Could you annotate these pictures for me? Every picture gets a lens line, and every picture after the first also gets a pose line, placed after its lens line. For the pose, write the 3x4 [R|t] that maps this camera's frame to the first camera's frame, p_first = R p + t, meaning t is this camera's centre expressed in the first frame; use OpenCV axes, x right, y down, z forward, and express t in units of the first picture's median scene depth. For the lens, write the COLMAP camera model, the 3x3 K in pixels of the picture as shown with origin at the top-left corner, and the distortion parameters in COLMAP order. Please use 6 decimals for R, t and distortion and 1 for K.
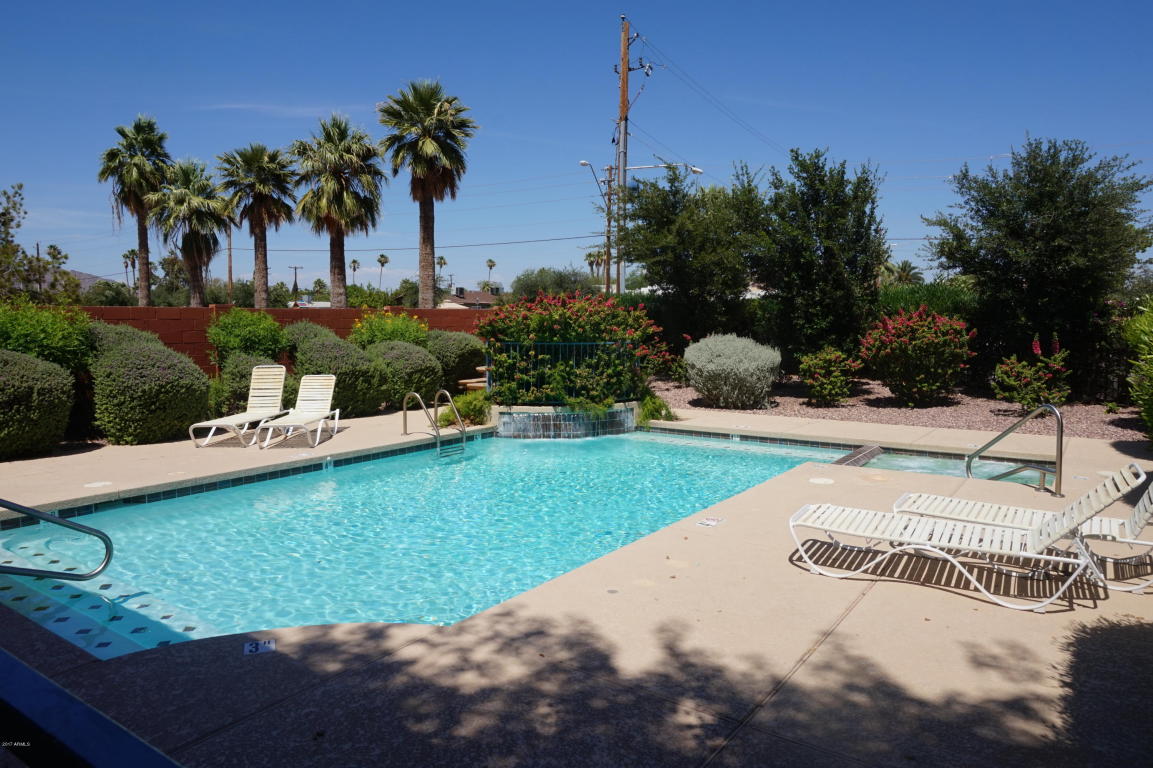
lens RADIAL K [[773.0, 0, 578.2], [0, 773.0, 390.7], [0, 0, 1]] dist [-0.051296, 0.025469]
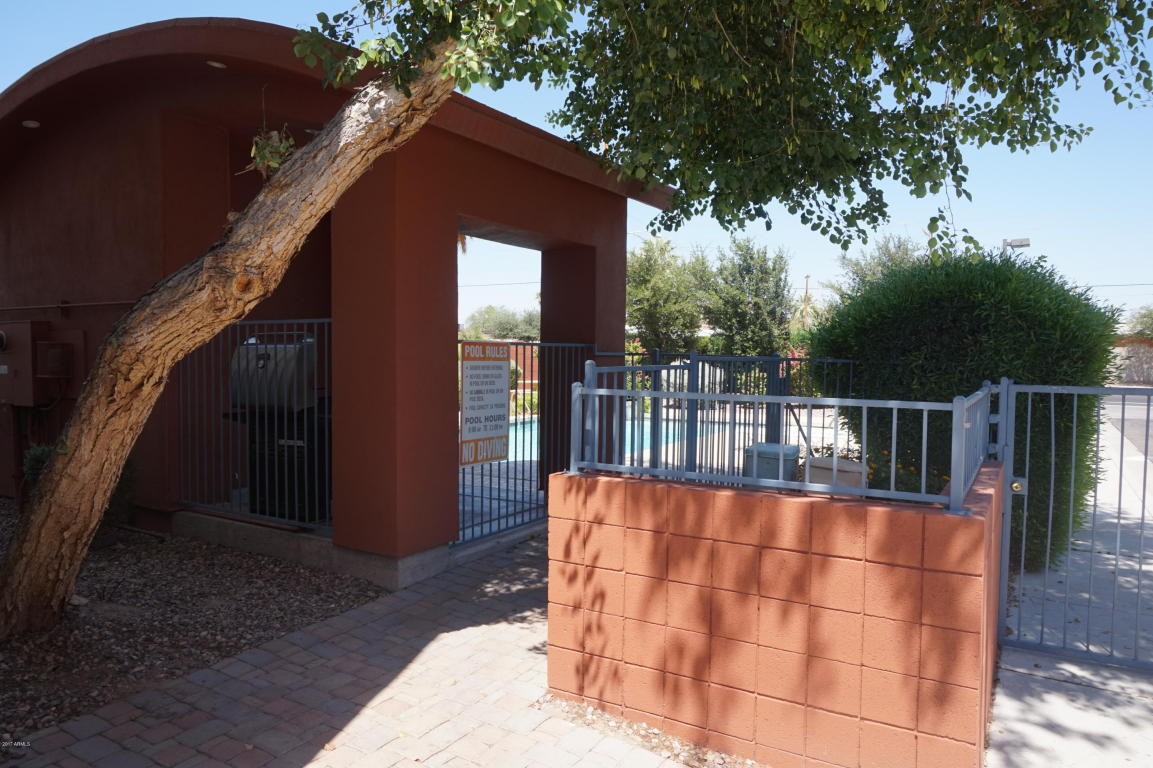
lens RADIAL K [[773.0, 0, 574.7], [0, 773.0, 380.4], [0, 0, 1]] dist [-0.051296, 0.025469]
pose [[0.997344, 0.006925, 0.072506, -0.127736], [-0.002526, 0.998159, -0.060598, 0.053805], [-0.072792, 0.060254, 0.995525, -0.435032]]
